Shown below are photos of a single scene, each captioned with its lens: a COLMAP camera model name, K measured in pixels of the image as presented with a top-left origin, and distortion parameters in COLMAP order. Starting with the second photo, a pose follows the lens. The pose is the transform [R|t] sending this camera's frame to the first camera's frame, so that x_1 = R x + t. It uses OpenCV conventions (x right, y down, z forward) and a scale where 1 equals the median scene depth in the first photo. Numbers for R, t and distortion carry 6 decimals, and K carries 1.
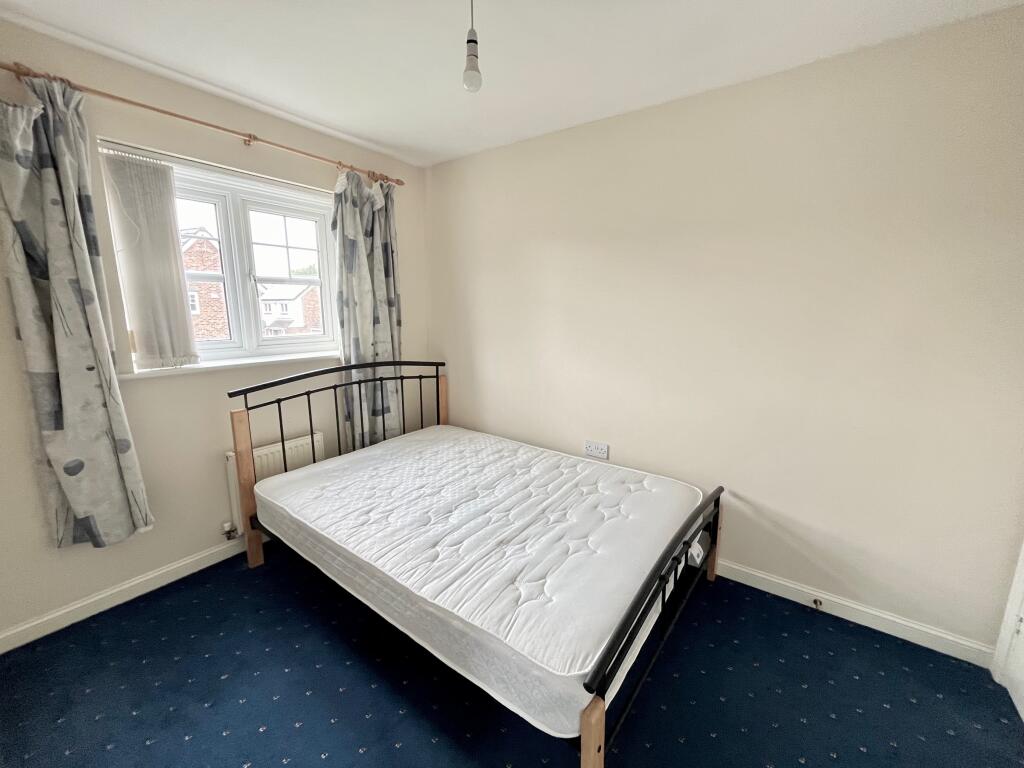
lens RADIAL K [[413.1, 0, 508.3], [0, 413.1, 385.2], [0, 0, 1]] dist [-0.003345, -0.000916]
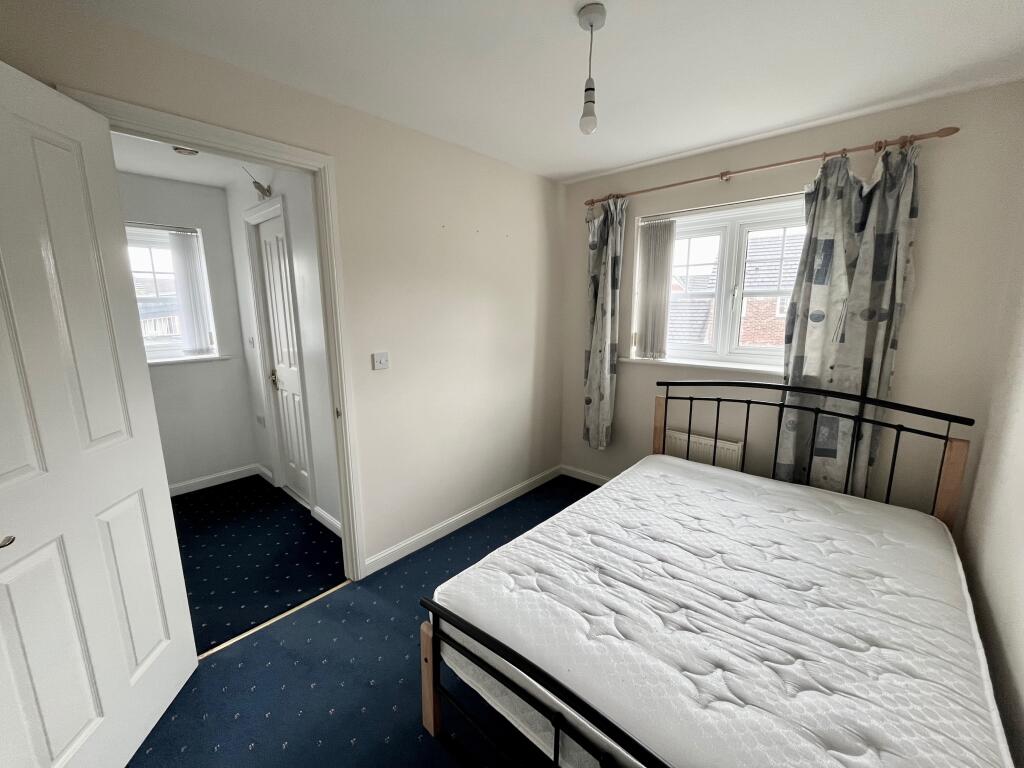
lens RADIAL K [[413.1, 0, 511.1], [0, 413.1, 384.9], [0, 0, 1]] dist [-0.003345, -0.000916]
pose [[-0.098758, 0.178076, -0.979048, 0.654098], [-0.181828, 0.964065, 0.193692, -0.136965], [0.978359, 0.197147, -0.062831, 0.573538]]
